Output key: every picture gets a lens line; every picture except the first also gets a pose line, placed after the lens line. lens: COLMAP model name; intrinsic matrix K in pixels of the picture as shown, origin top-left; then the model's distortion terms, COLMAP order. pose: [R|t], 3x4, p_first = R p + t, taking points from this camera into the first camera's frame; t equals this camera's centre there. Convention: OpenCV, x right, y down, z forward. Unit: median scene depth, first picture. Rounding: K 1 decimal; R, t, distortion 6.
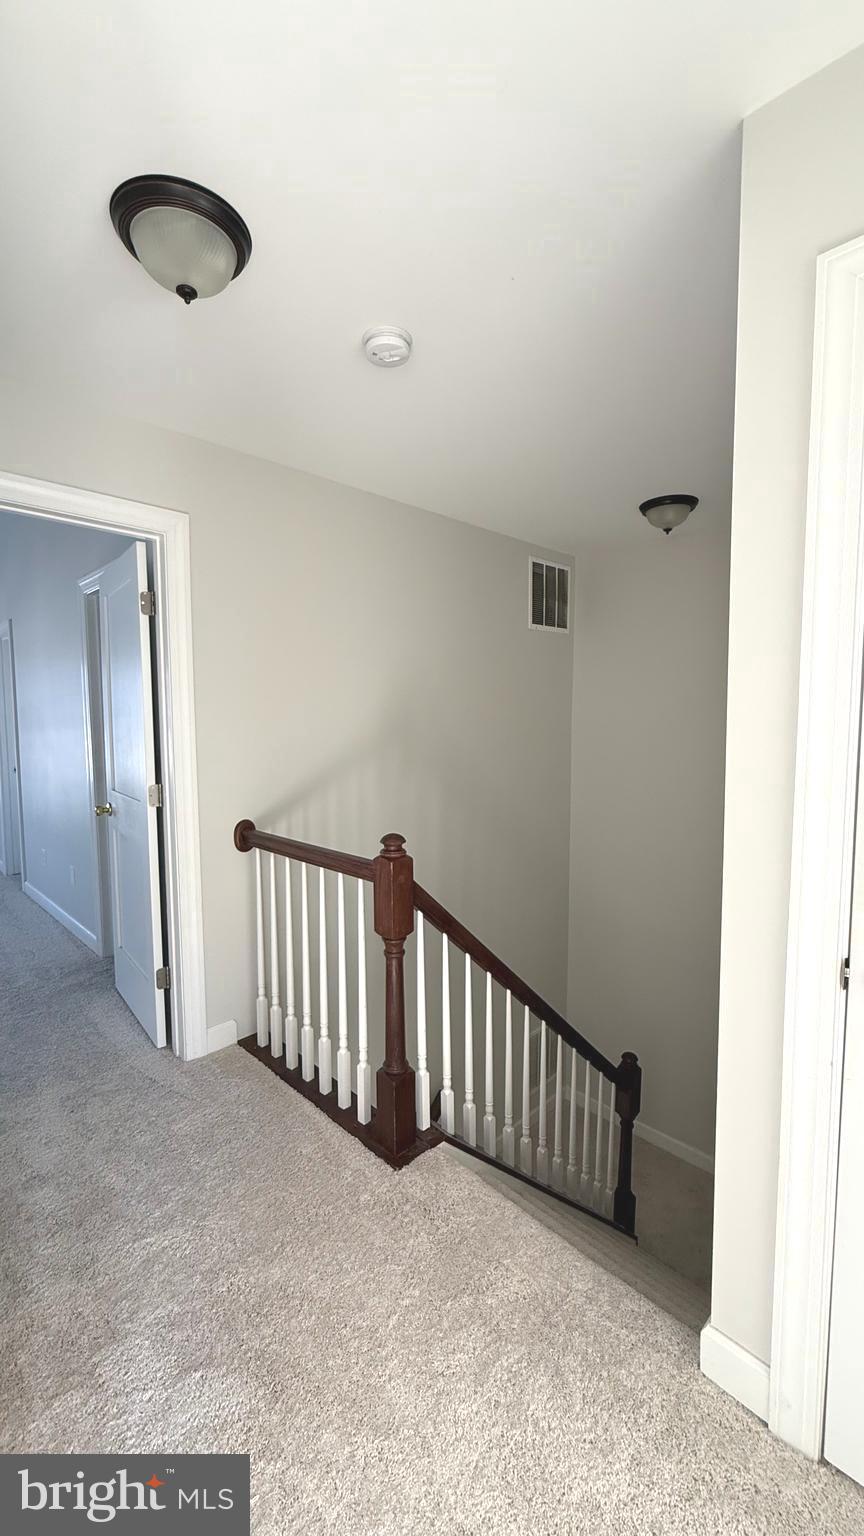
lens RADIAL K [[609.9, 0, 432.2], [0, 609.9, 767.6], [0, 0, 1]] dist [-0.000314, -0.000040]
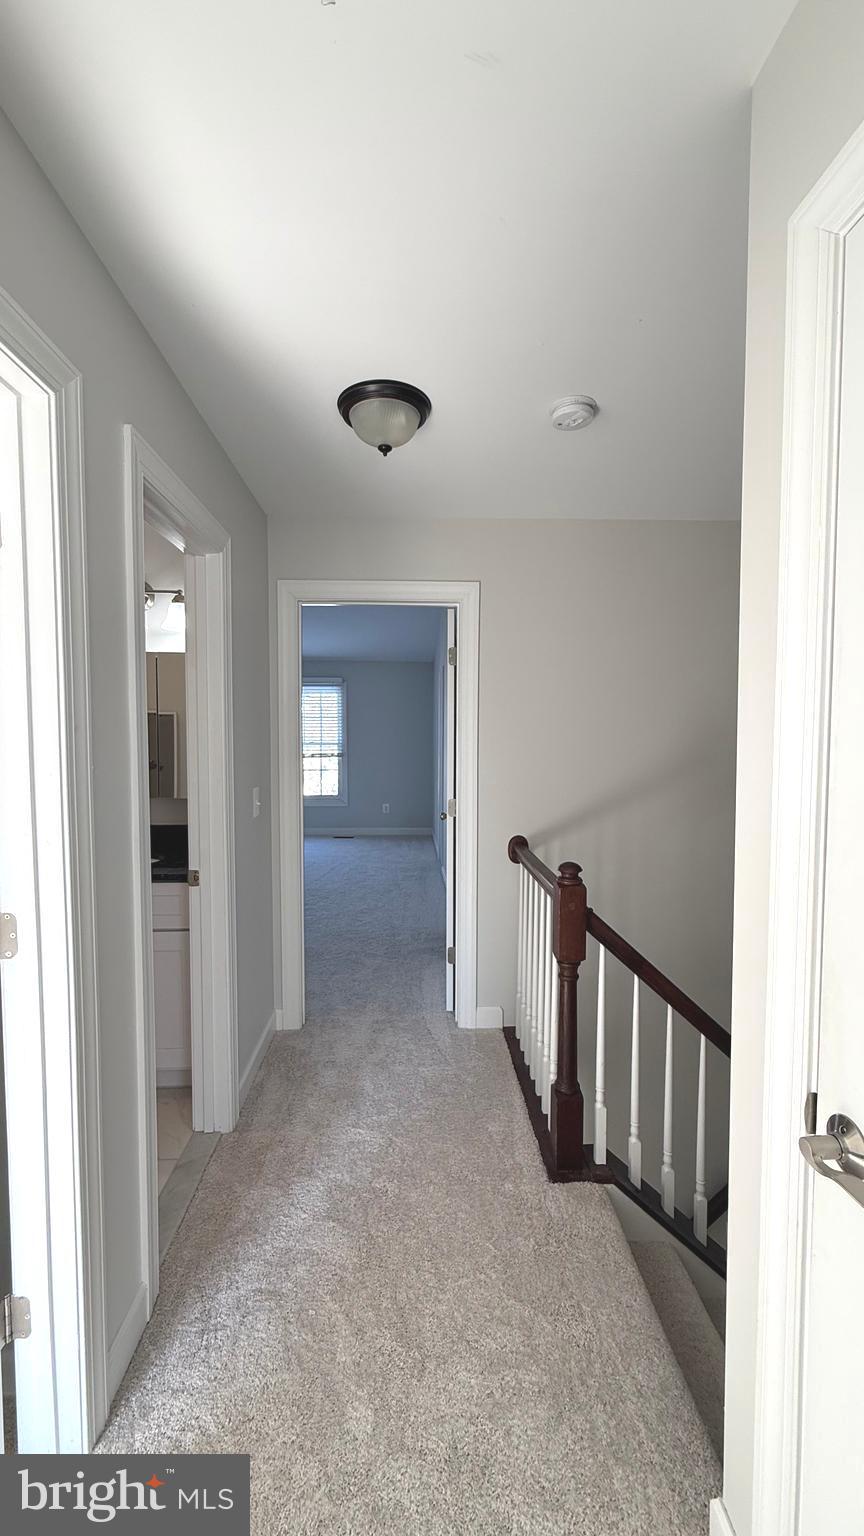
lens RADIAL K [[609.9, 0, 431.1], [0, 609.9, 766.1], [0, 0, 1]] dist [-0.000314, -0.000040]
pose [[0.736378, 0.039485, -0.675418, 0.461529], [-0.061850, 0.998044, -0.009087, -0.031666], [0.673738, 0.048466, 0.737379, 0.051774]]
